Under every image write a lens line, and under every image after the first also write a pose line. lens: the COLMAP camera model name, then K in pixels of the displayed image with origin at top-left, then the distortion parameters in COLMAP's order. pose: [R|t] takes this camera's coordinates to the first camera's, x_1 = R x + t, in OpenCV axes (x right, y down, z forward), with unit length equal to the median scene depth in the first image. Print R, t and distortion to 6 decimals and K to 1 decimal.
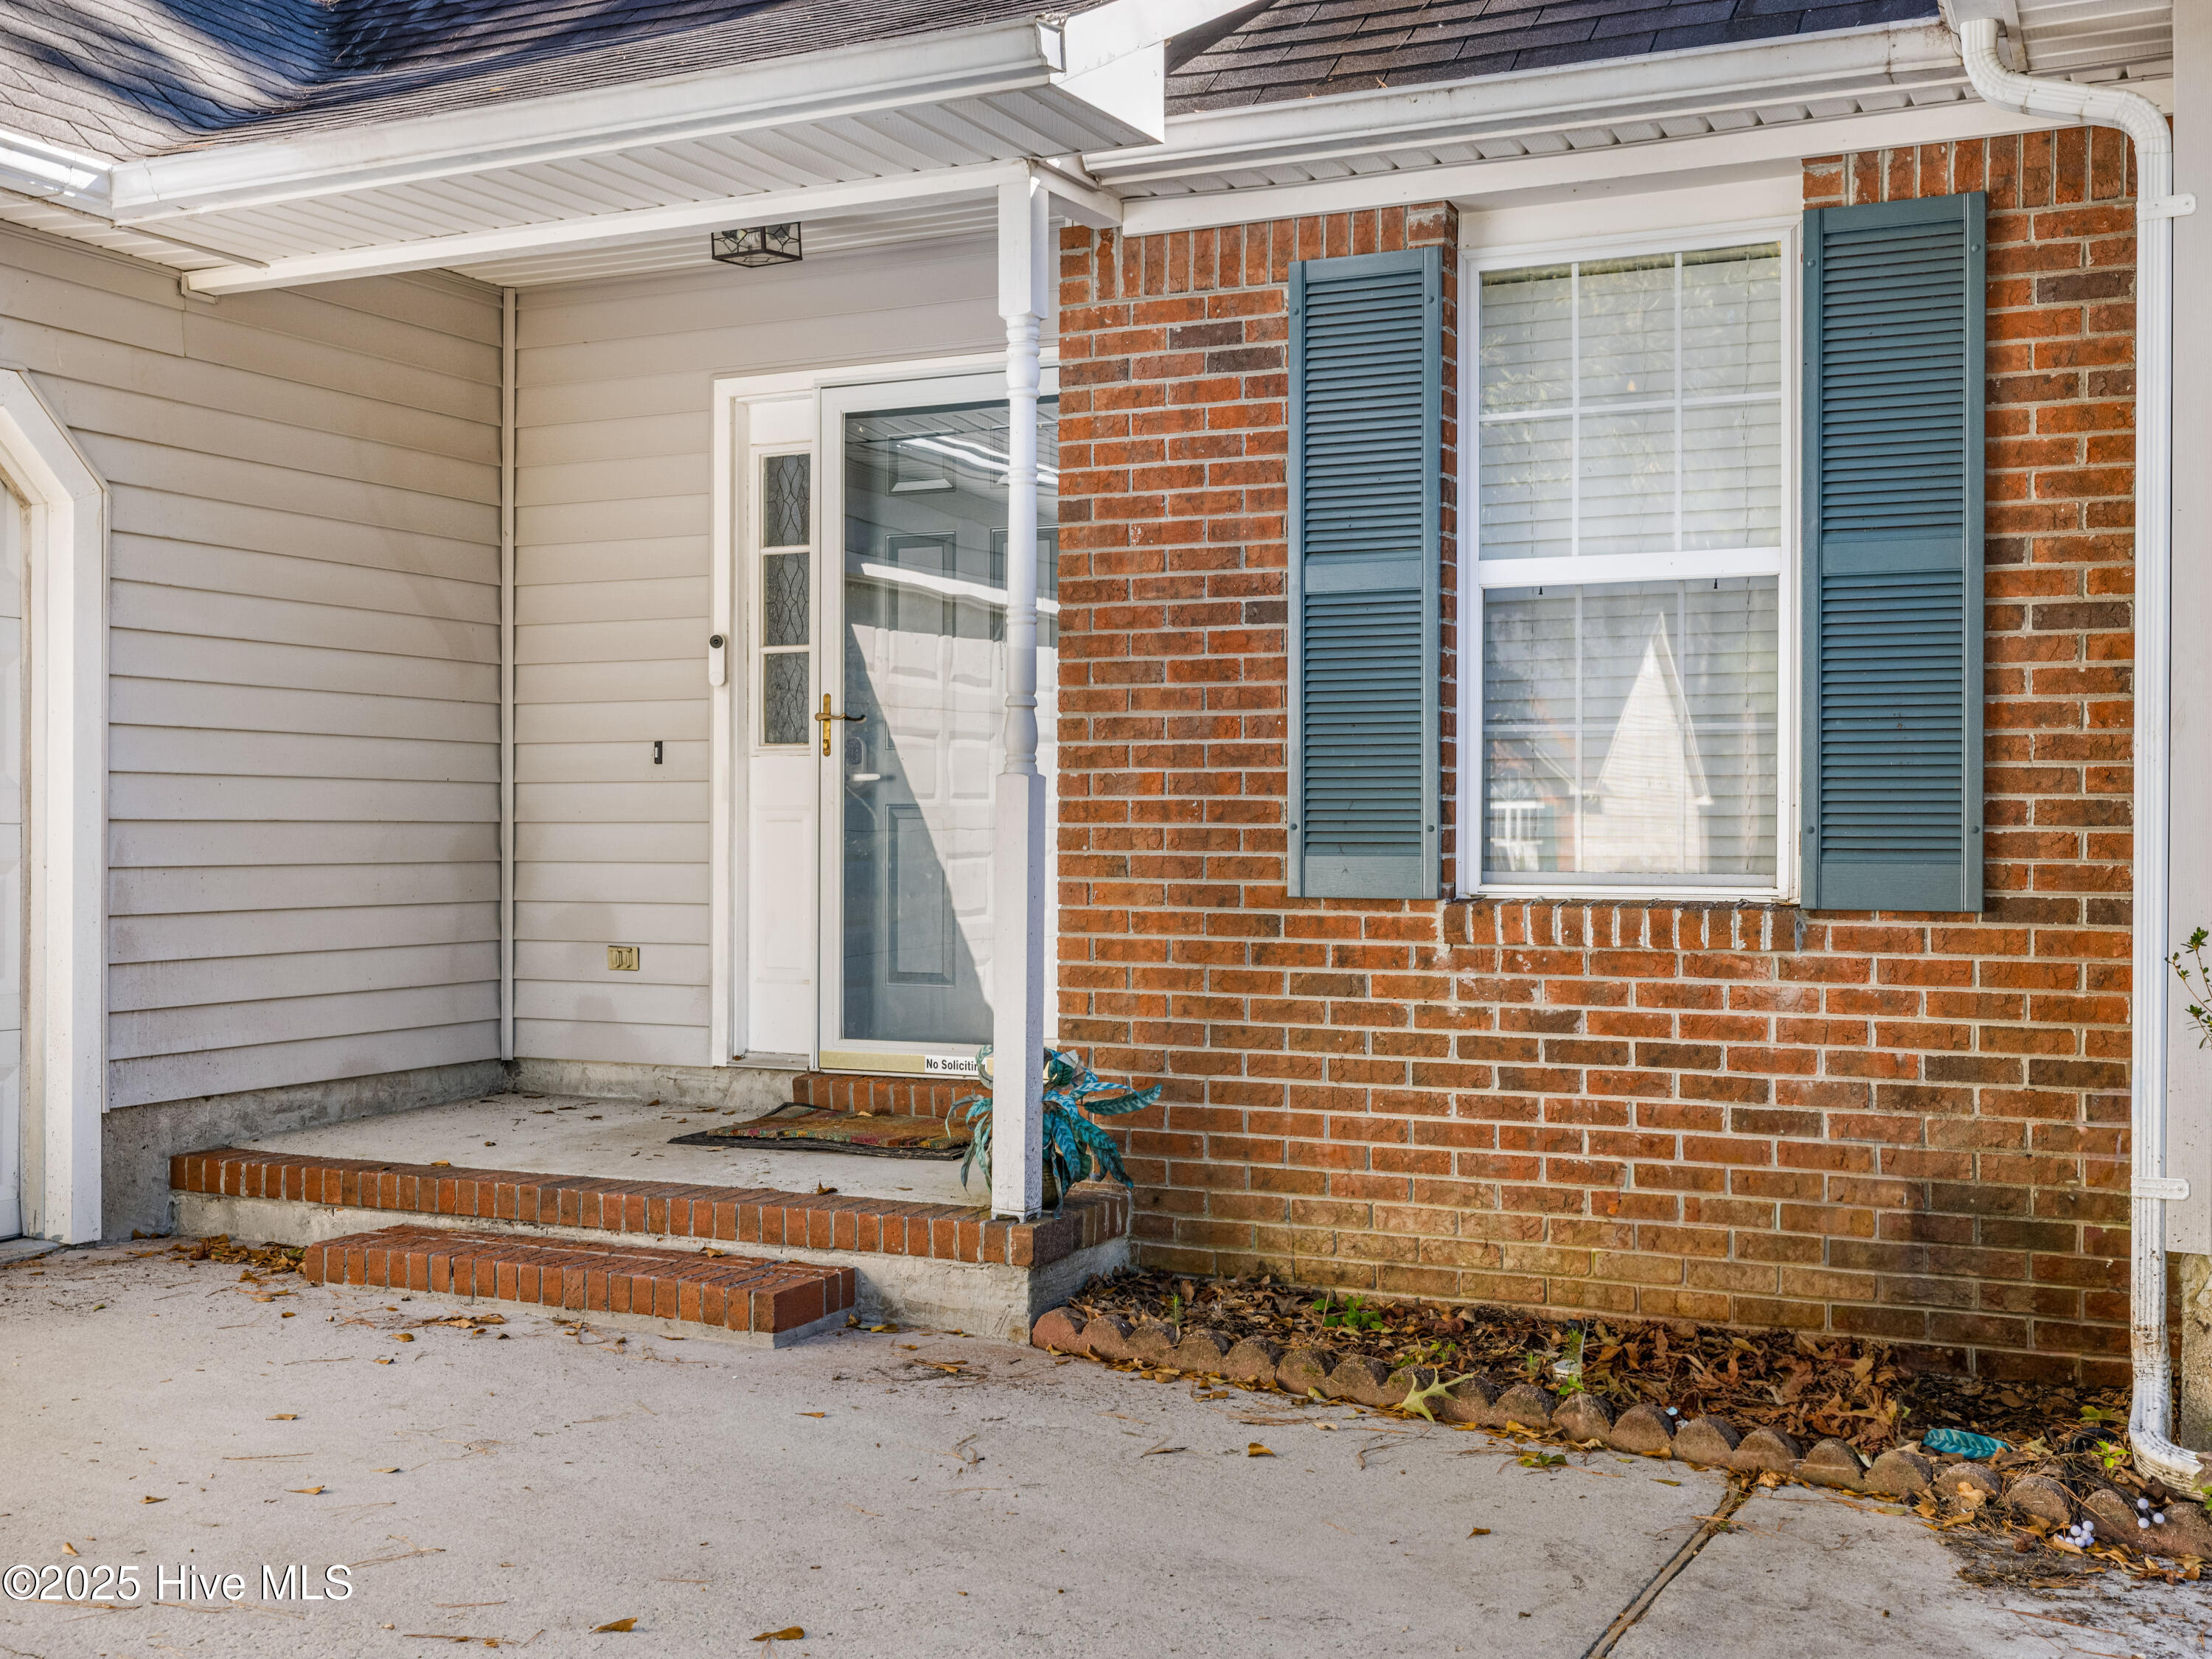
lens RADIAL K [[2232.7, 0, 1106.0], [0, 2232.7, 829.5], [0, 0, 1]] dist [-0.001024, 0.006094]
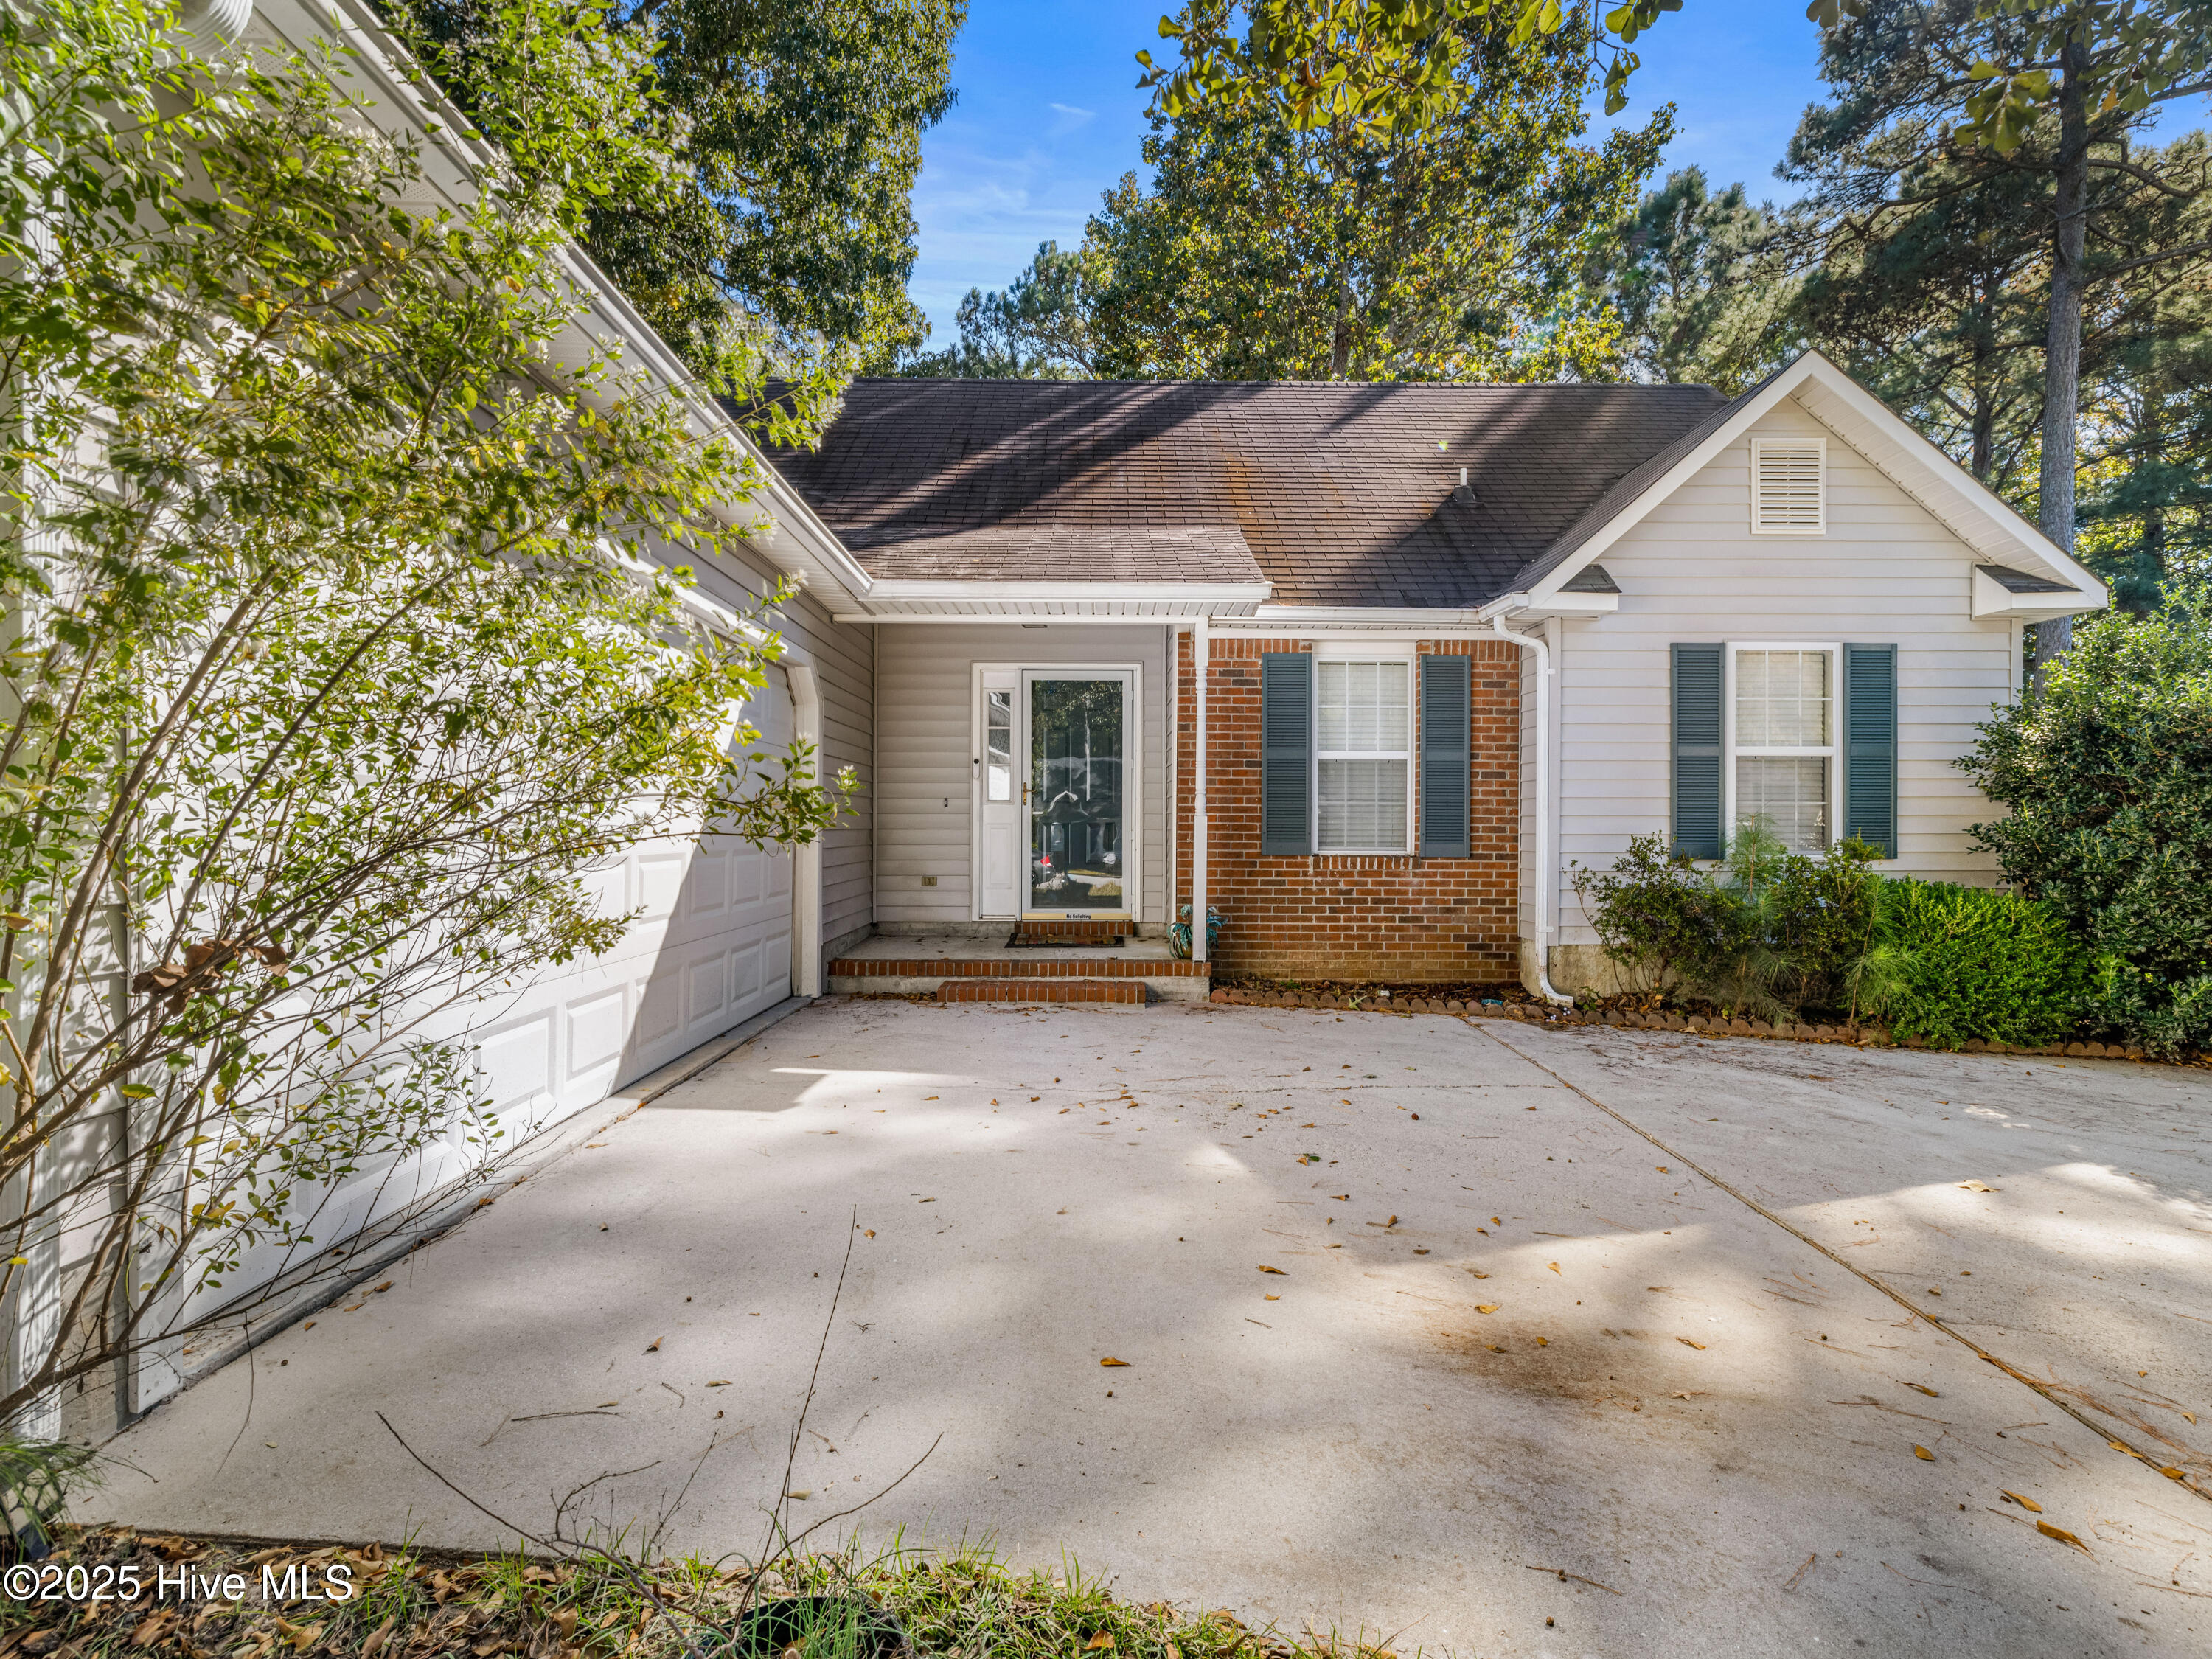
lens RADIAL K [[939.1, 0, 1106.0], [0, 939.1, 829.5], [0, 0, 1]] dist [-0.016226, -0.000087]
pose [[0.912930, 0.001107, 0.408114, -0.665959], [-0.002200, 0.999995, 0.002210, -0.008435], [-0.408109, -0.002915, 0.912928, -0.115952]]
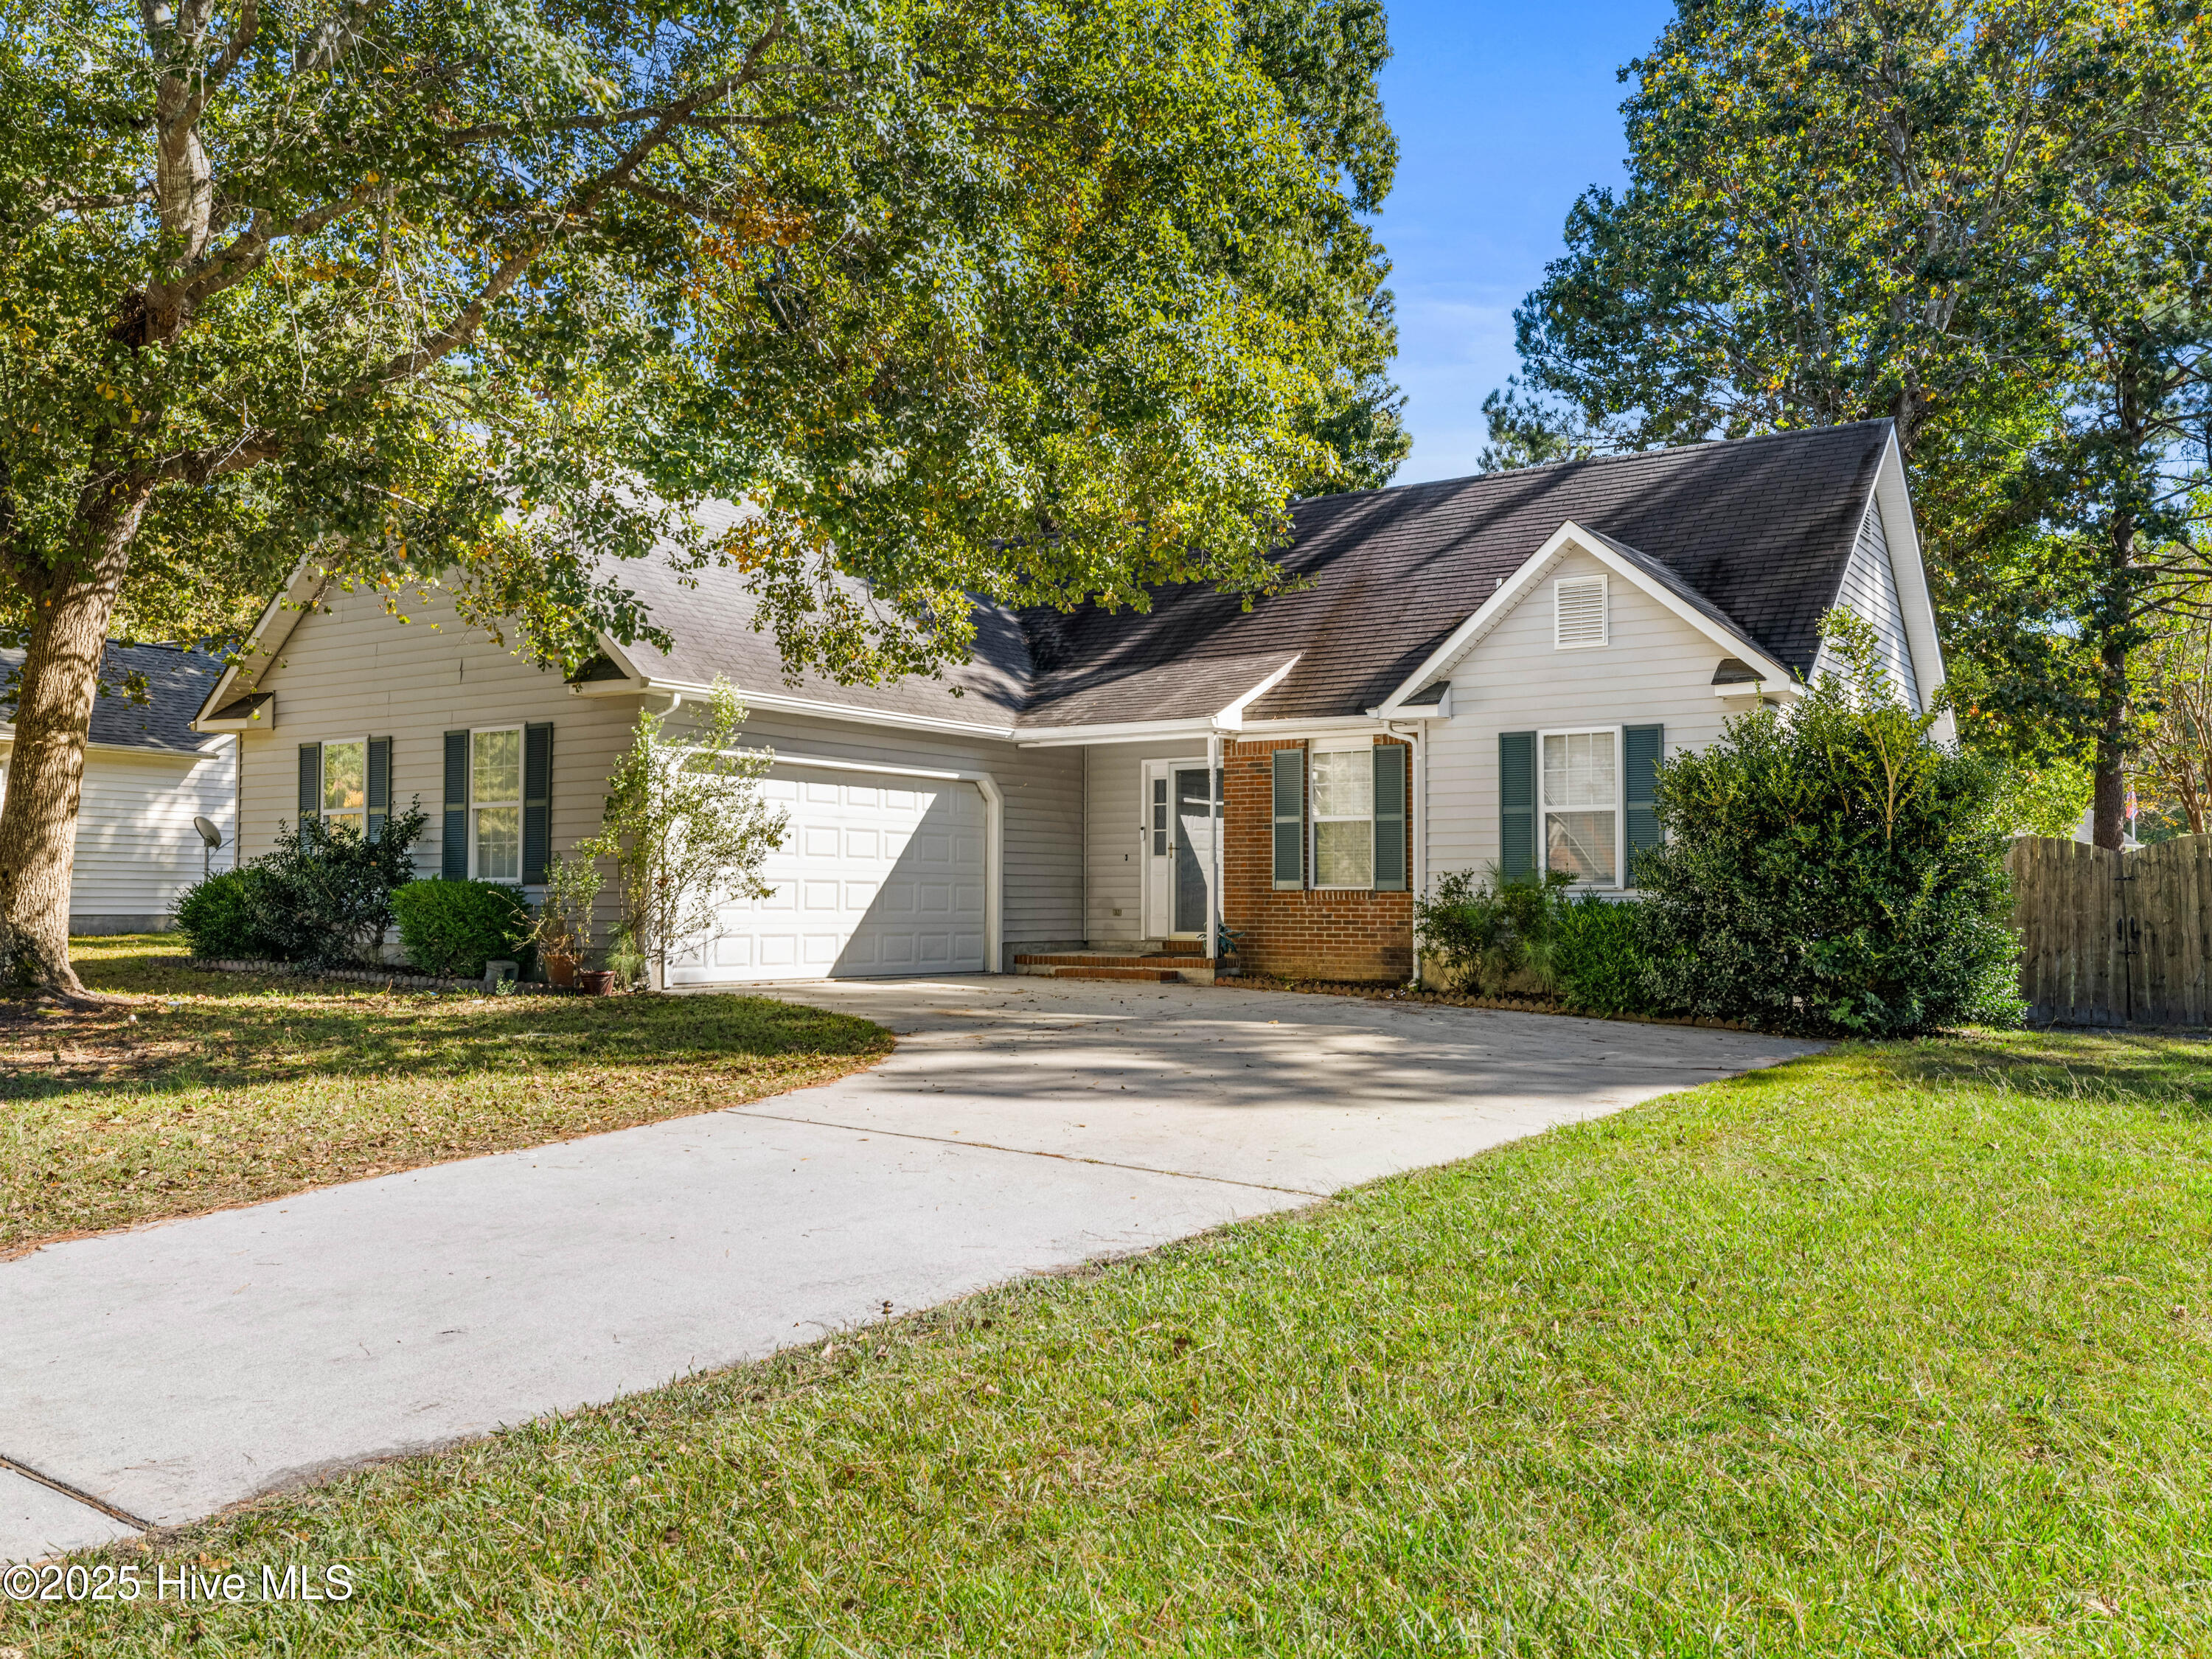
lens RADIAL K [[1633.8, 0, 1117.7], [0, 1633.8, 793.6], [0, 0, 1]] dist [-0.012308, -0.002915]
pose [[0.987917, -0.010802, -0.154607, 0.287602], [0.000583, 0.997820, -0.065989, 0.054147], [0.154983, 0.065102, 0.985770, -2.339084]]
